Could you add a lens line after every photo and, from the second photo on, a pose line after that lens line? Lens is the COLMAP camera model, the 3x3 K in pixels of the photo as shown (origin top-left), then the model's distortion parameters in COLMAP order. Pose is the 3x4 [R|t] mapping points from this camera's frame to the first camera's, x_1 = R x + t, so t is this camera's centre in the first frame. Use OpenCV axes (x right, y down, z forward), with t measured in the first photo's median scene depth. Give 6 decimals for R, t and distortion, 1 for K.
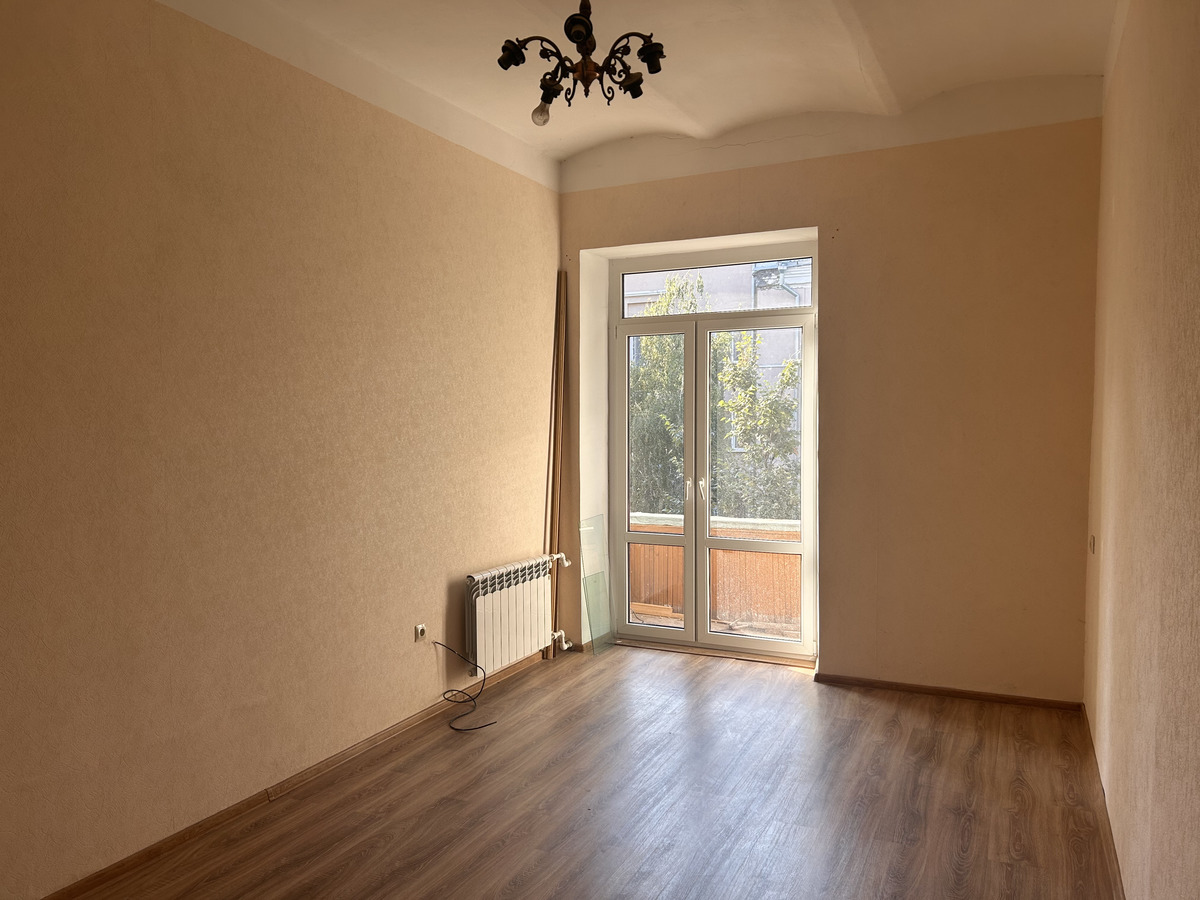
lens RADIAL K [[900.6, 0, 598.5], [0, 900.6, 450.9], [0, 0, 1]] dist [0.010570, -0.001920]
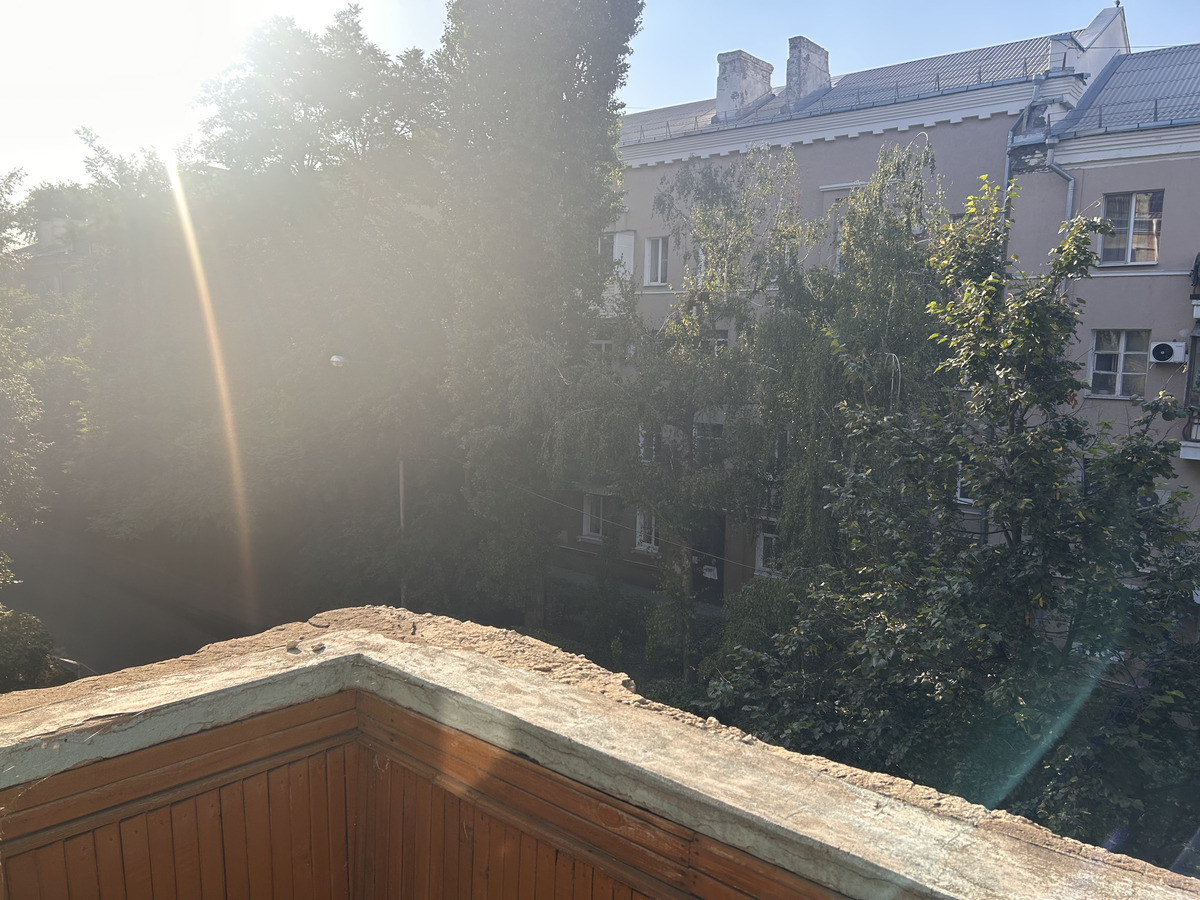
lens RADIAL K [[900.6, 0, 602.6], [0, 900.6, 449.5], [0, 0, 1]] dist [0.010570, -0.001920]
pose [[0.971088, 0.048885, -0.233663, 0.072549], [-0.030408, 0.996165, 0.082036, -0.005599], [0.236777, -0.072559, 0.968851, 0.403852]]
